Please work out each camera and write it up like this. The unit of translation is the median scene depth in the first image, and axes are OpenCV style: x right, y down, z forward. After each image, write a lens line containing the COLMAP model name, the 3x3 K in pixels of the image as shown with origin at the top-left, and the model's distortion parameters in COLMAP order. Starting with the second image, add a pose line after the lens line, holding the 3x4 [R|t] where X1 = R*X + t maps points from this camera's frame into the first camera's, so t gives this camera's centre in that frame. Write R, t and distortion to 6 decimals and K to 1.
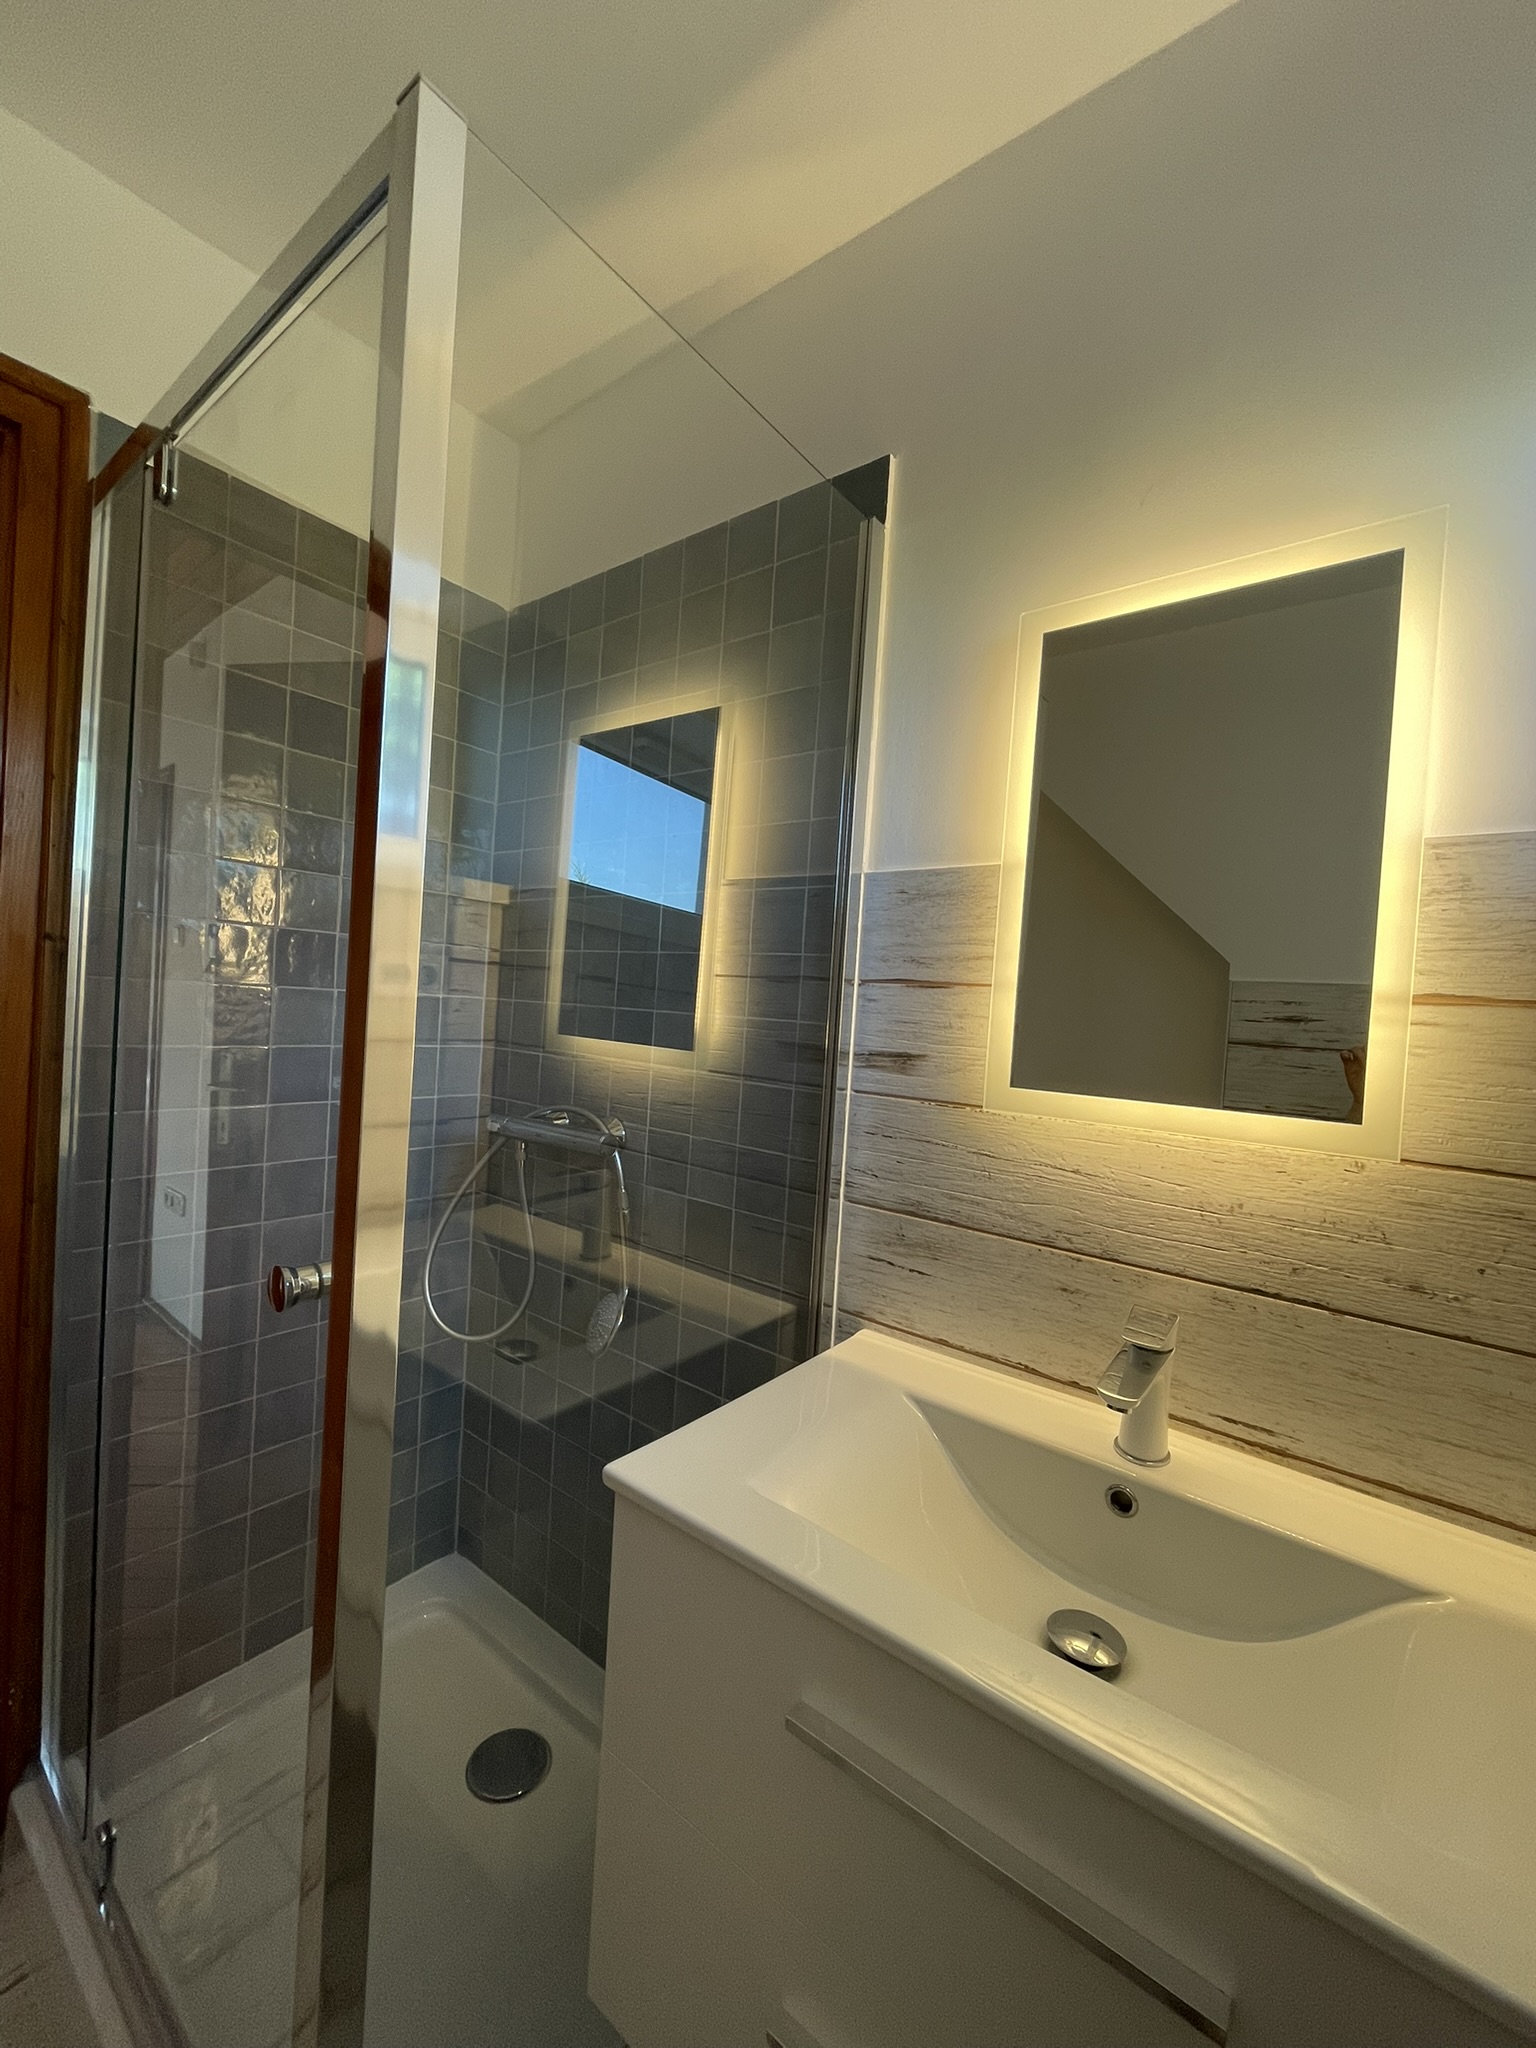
lens RADIAL K [[826.4, 0, 775.8], [0, 826.4, 1023.1], [0, 0, 1]] dist [-0.000729, -0.000225]
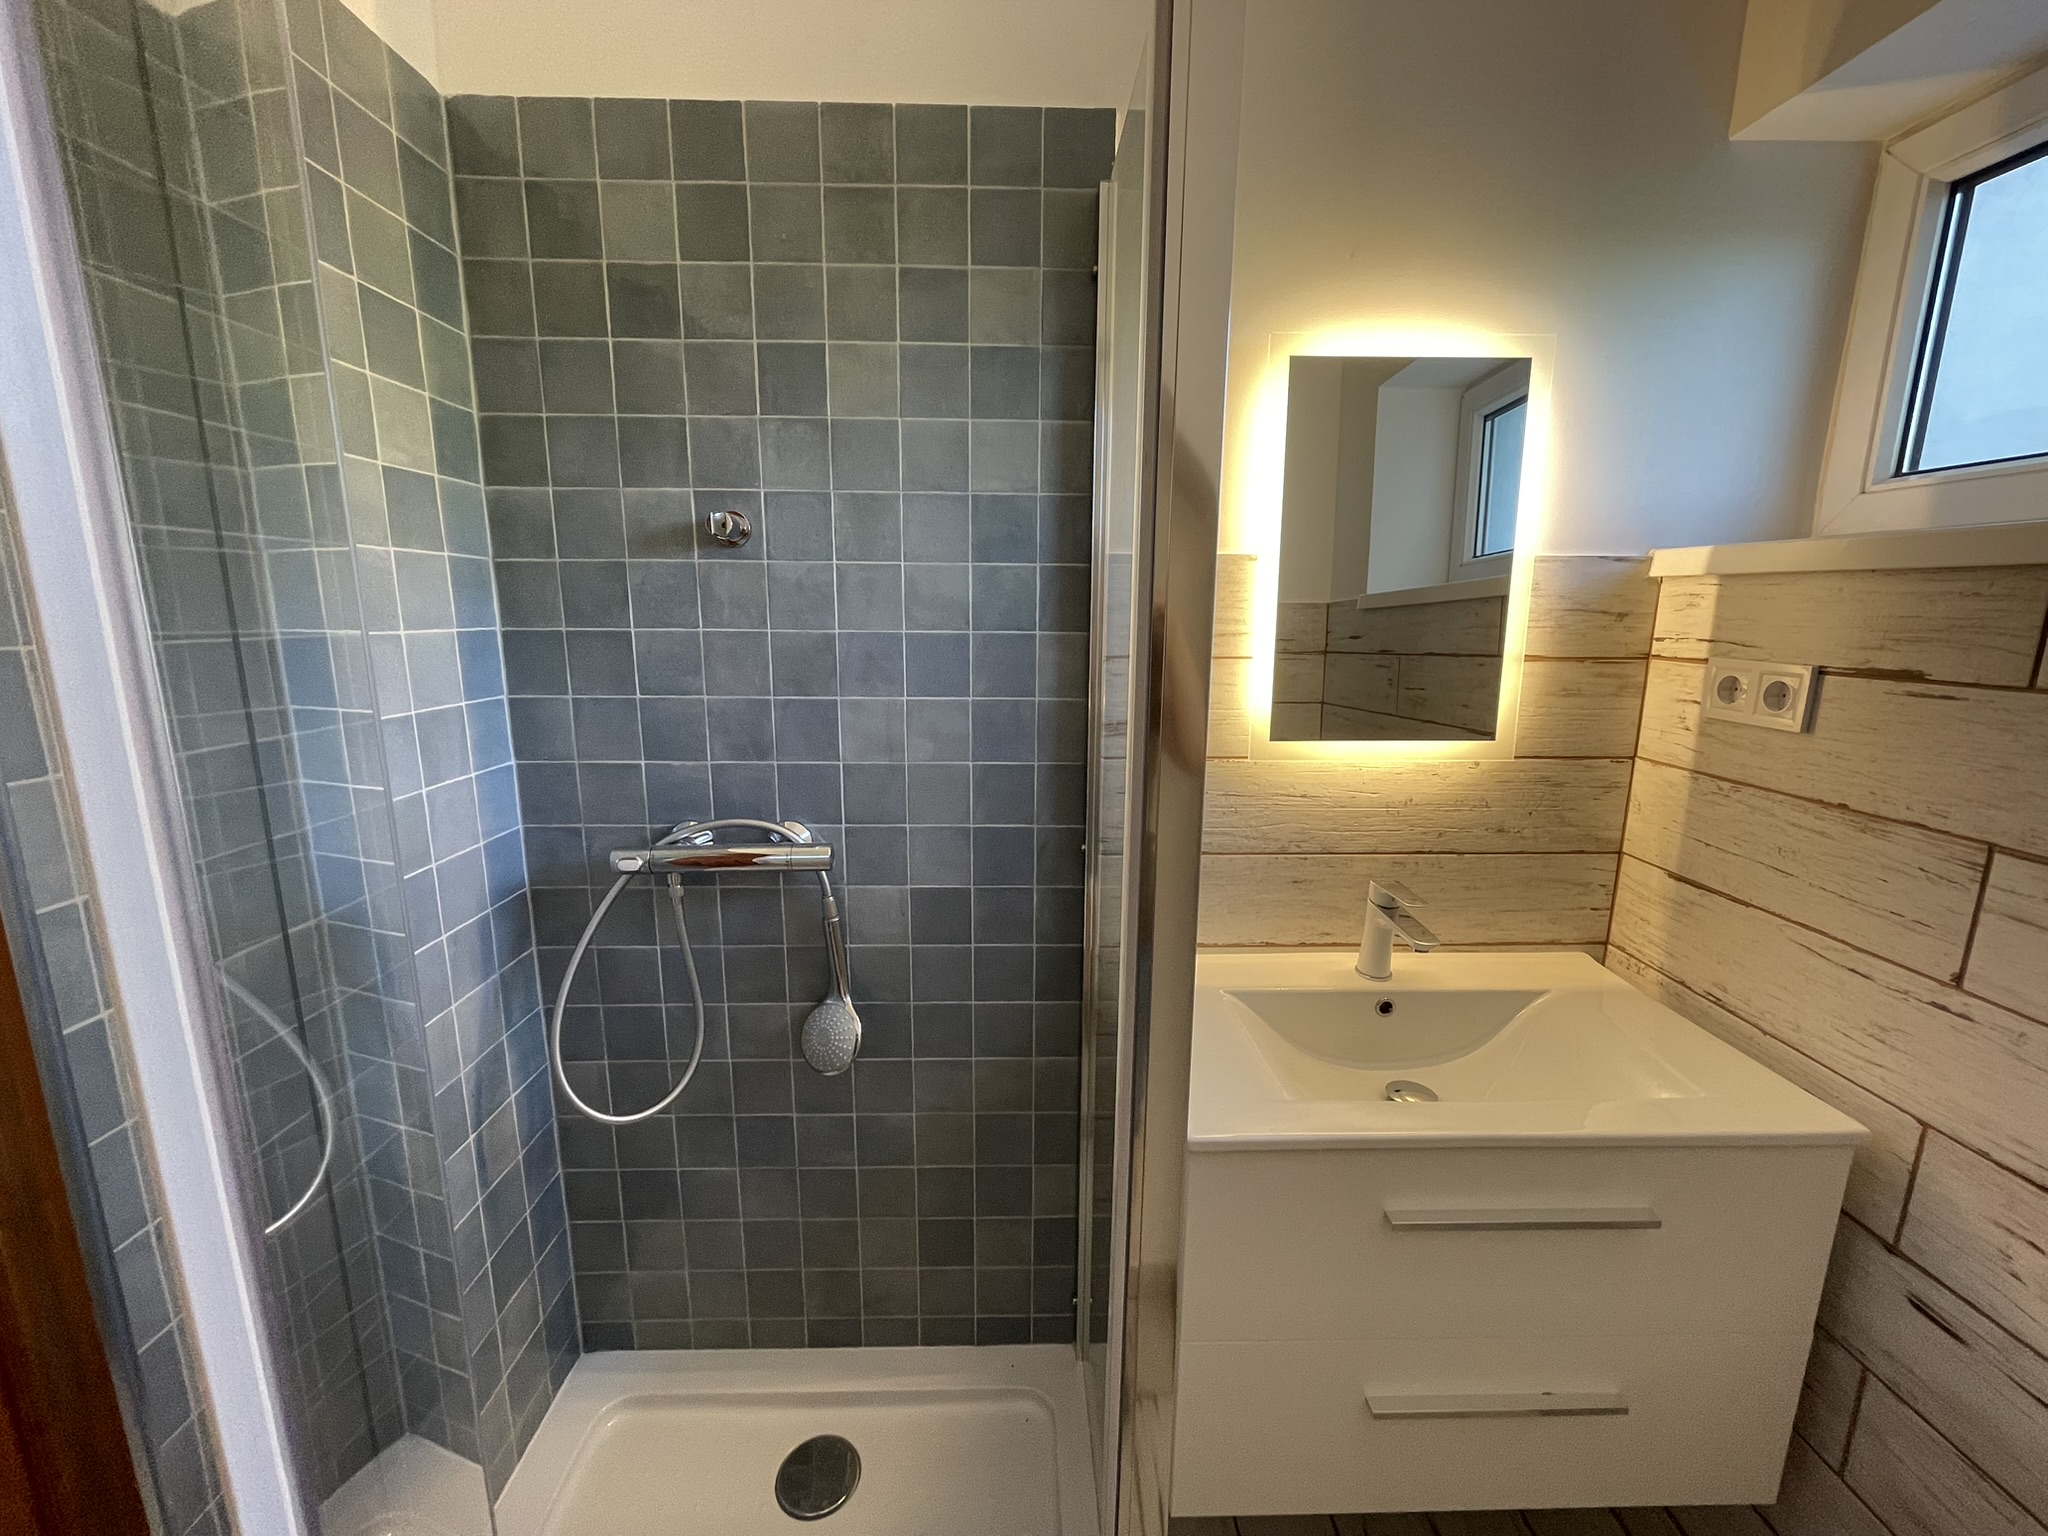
lens RADIAL K [[826.4, 0, 1023.1], [0, 826.4, 764.8], [0, 0, 1]] dist [-0.000729, -0.000225]
pose [[0.777383, -0.174495, 0.604340, -0.847772], [0.054793, 0.975886, 0.211292, -0.189927], [-0.626636, -0.131141, 0.768199, 0.286512]]
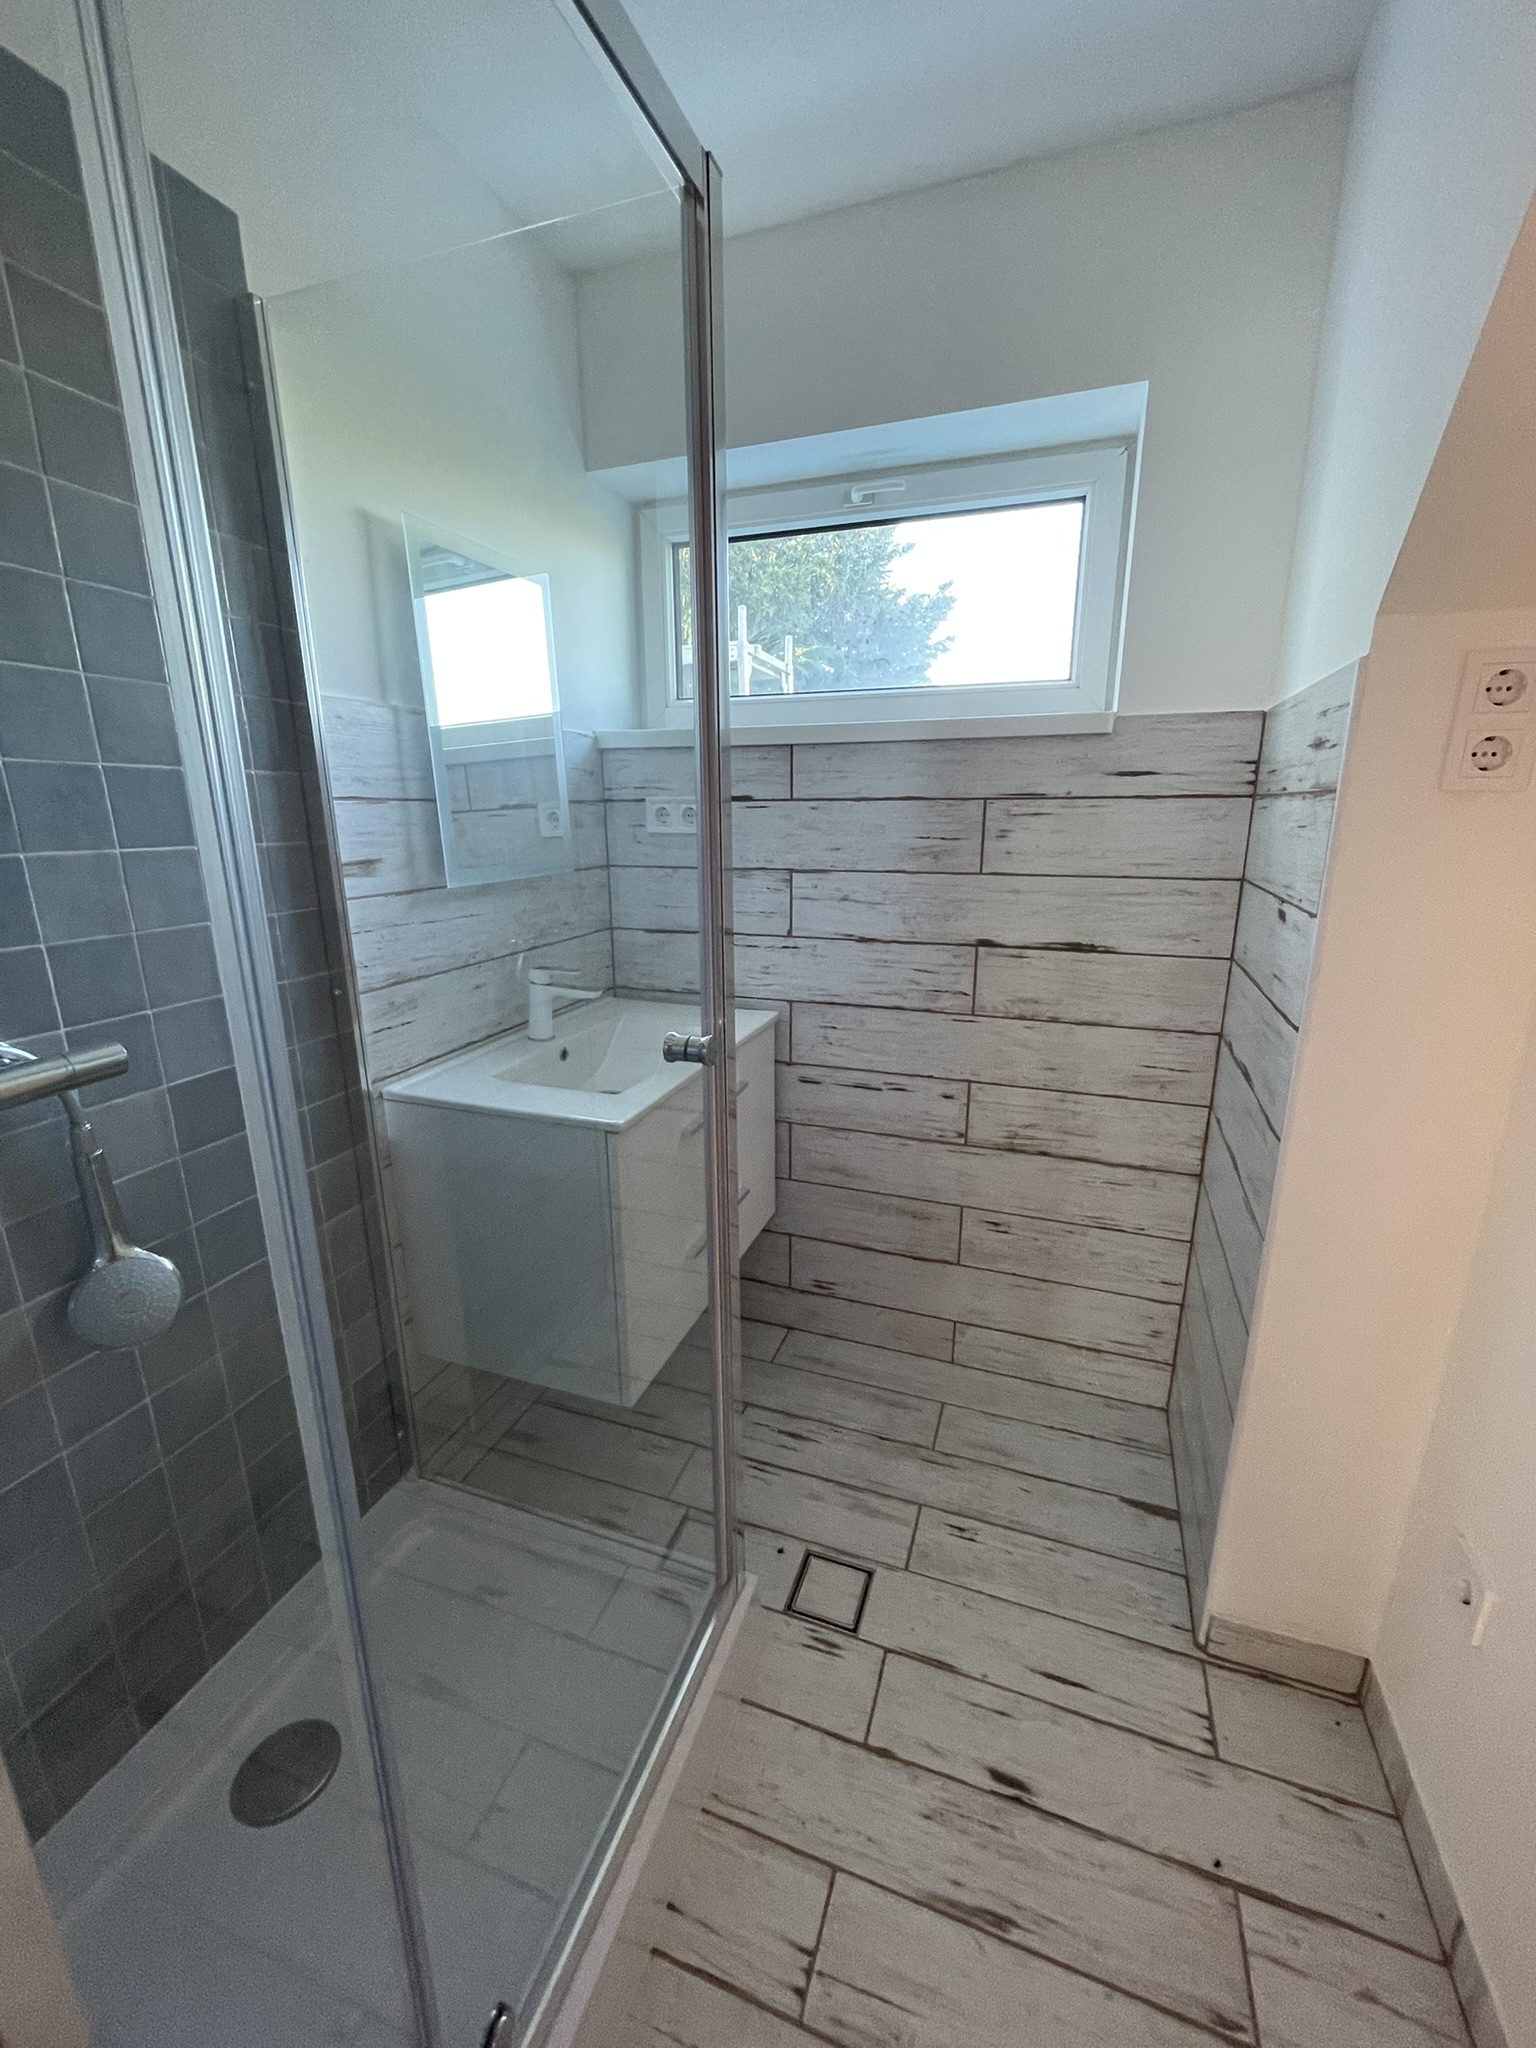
lens RADIAL K [[826.4, 0, 767.3], [0, 826.4, 1025.9], [0, 0, 1]] dist [-0.000729, -0.000225]
pose [[-0.308362, -0.296589, 0.903852, -1.479090], [0.006289, 0.949497, 0.313712, -0.134451], [-0.951248, 0.102422, -0.290924, 1.014432]]
